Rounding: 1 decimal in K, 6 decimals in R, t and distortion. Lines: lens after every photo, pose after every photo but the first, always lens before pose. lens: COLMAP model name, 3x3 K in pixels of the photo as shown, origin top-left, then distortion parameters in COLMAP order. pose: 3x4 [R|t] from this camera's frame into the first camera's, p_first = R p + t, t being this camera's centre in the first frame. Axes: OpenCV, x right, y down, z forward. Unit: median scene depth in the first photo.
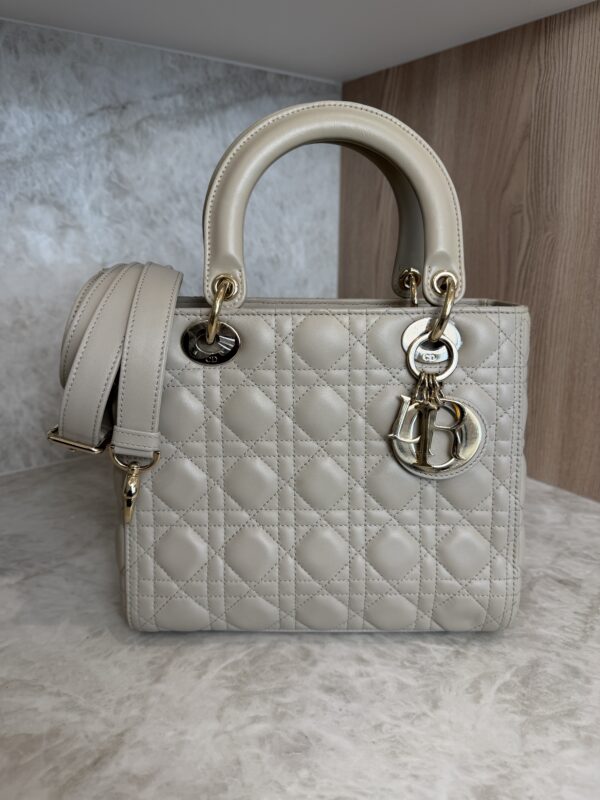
lens RADIAL K [[580.6, 0, 300.7], [0, 580.6, 399.1], [0, 0, 1]] dist [-0.027598, 0.004297]
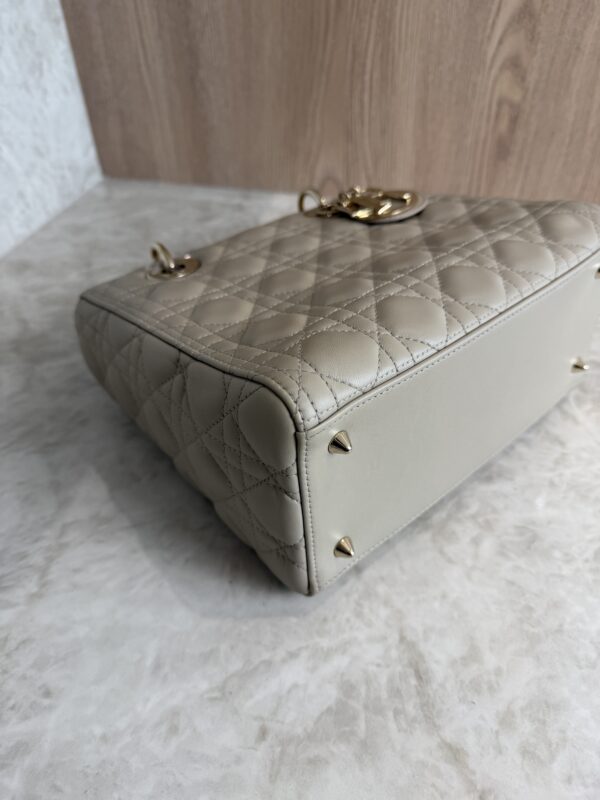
lens RADIAL K [[588.2, 0, 301.2], [0, 588.2, 400.1], [0, 0, 1]] dist [-0.038380, 0.006624]
pose [[0.764414, -0.442829, 0.468587, -0.375033], [0.188159, 0.848389, 0.494806, -0.113779], [-0.616659, -0.290068, 0.731842, 0.290325]]
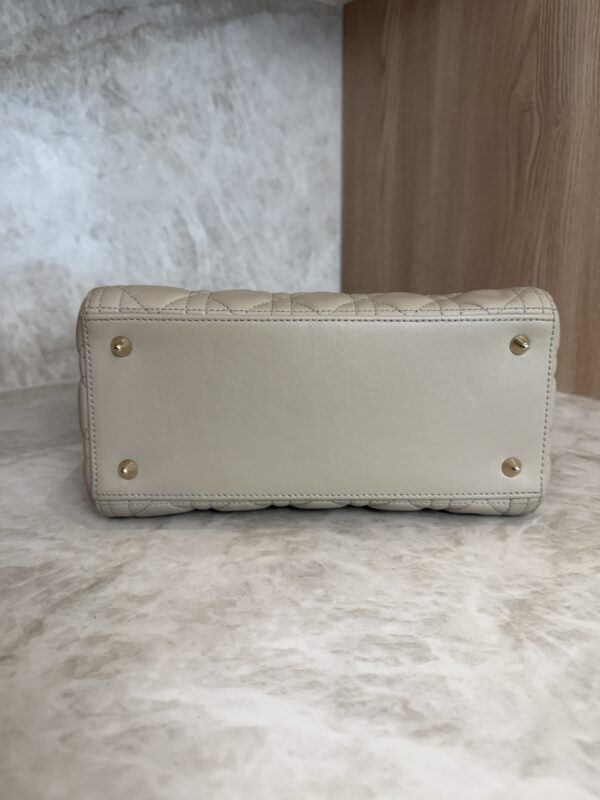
lens RADIAL K [[584.1, 0, 300.3], [0, 584.1, 397.0], [0, 0, 1]] dist [-0.023869, -0.000385]
pose [[0.999929, -0.011758, -0.001769, -0.009397], [0.011743, 0.999899, -0.008026, 0.174244], [0.001864, 0.008005, 0.999966, 0.033948]]
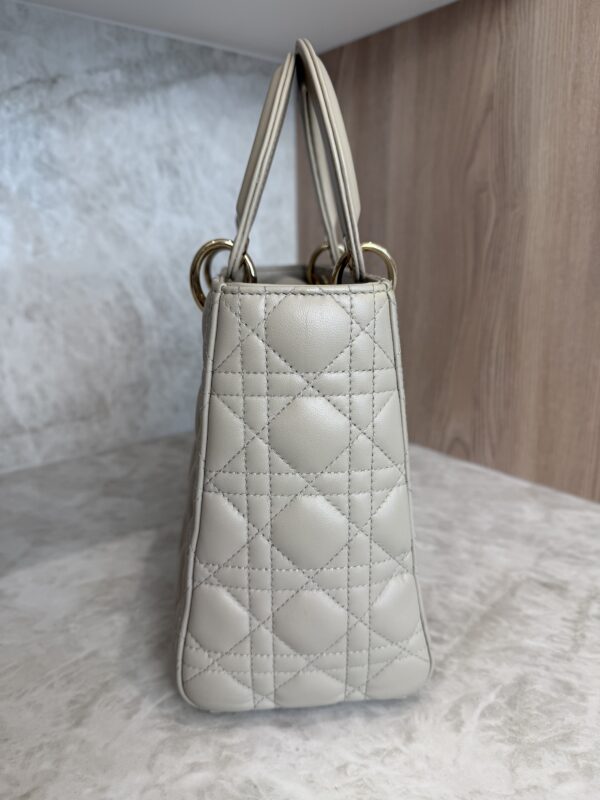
lens RADIAL K [[588.2, 0, 301.2], [0, 588.2, 400.1], [0, 0, 1]] dist [-0.038380, 0.006624]
pose [[0.998274, -0.025694, 0.052807, 0.024728], [0.026681, 0.999481, -0.018058, 0.027414], [-0.052315, 0.019436, 0.998441, 0.084984]]
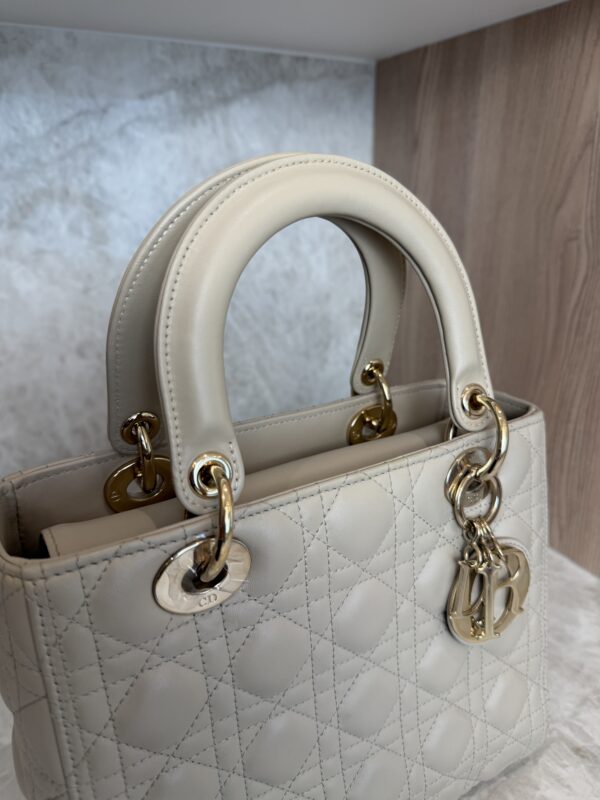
lens RADIAL K [[586.7, 0, 300.0], [0, 586.7, 400.0], [0, 0, 1]] dist [-0.037020, 0.000642]
pose [[0.991104, 0.037464, -0.127710, 0.124584], [-0.027883, 0.996718, 0.075999, -0.166597], [0.130138, -0.071762, 0.988896, 0.165284]]
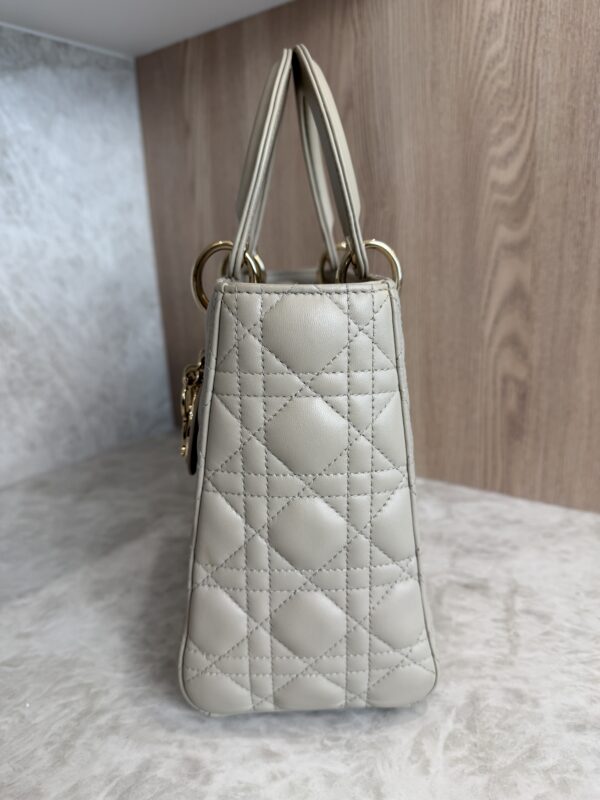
lens RADIAL K [[588.2, 0, 301.2], [0, 588.2, 400.1], [0, 0, 1]] dist [-0.038380, 0.006624]
pose [[0.948410, -0.124084, 0.291756, -0.011750], [0.132451, 0.991149, -0.009020, 0.006651], [-0.288055, 0.047198, 0.956450, 0.160530]]
